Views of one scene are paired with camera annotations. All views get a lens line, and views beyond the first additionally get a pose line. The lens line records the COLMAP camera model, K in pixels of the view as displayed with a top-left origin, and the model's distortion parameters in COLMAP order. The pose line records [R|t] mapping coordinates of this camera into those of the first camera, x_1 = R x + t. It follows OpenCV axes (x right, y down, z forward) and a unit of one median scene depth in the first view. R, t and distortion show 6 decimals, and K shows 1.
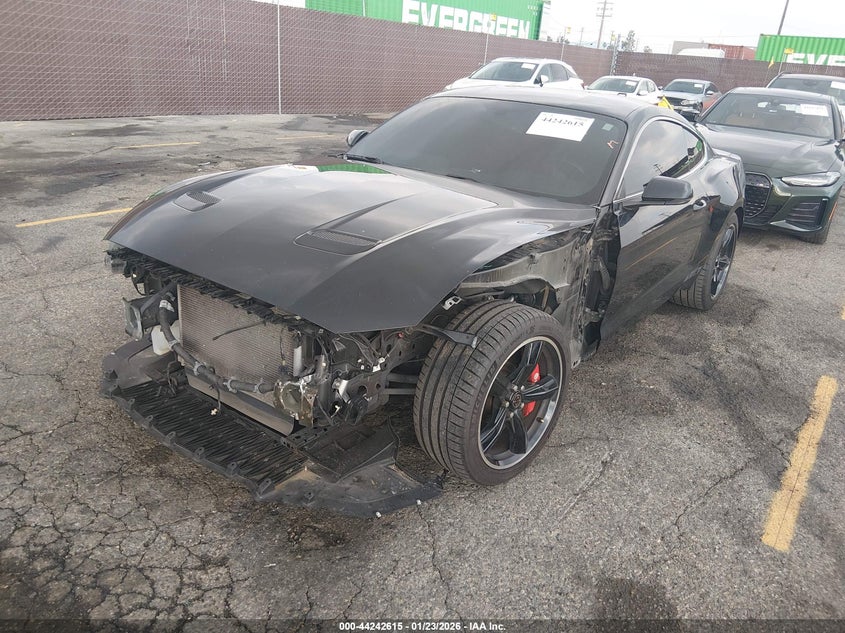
lens RADIAL K [[643.8, 0, 420.3], [0, 643.8, 319.4], [0, 0, 1]] dist [0.001534, -0.024460]
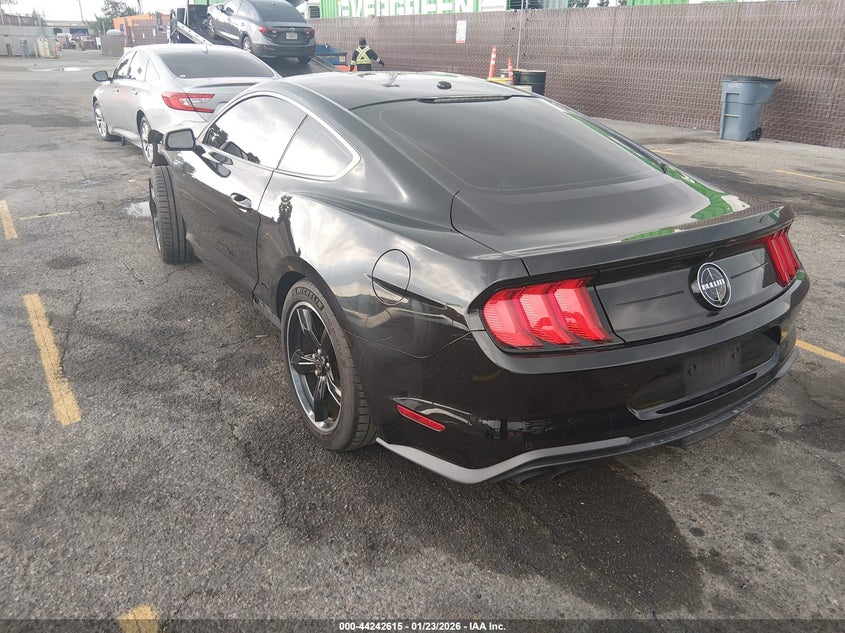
lens RADIAL K [[643.8, 0, 427.3], [0, 643.8, 322.8], [0, 0, 1]] dist [0.001534, -0.024460]
pose [[-0.323614, 0.313865, -0.892616, 1.237430], [-0.387487, 0.816683, 0.427647, -0.536876], [0.863208, 0.484269, -0.142671, 1.528892]]
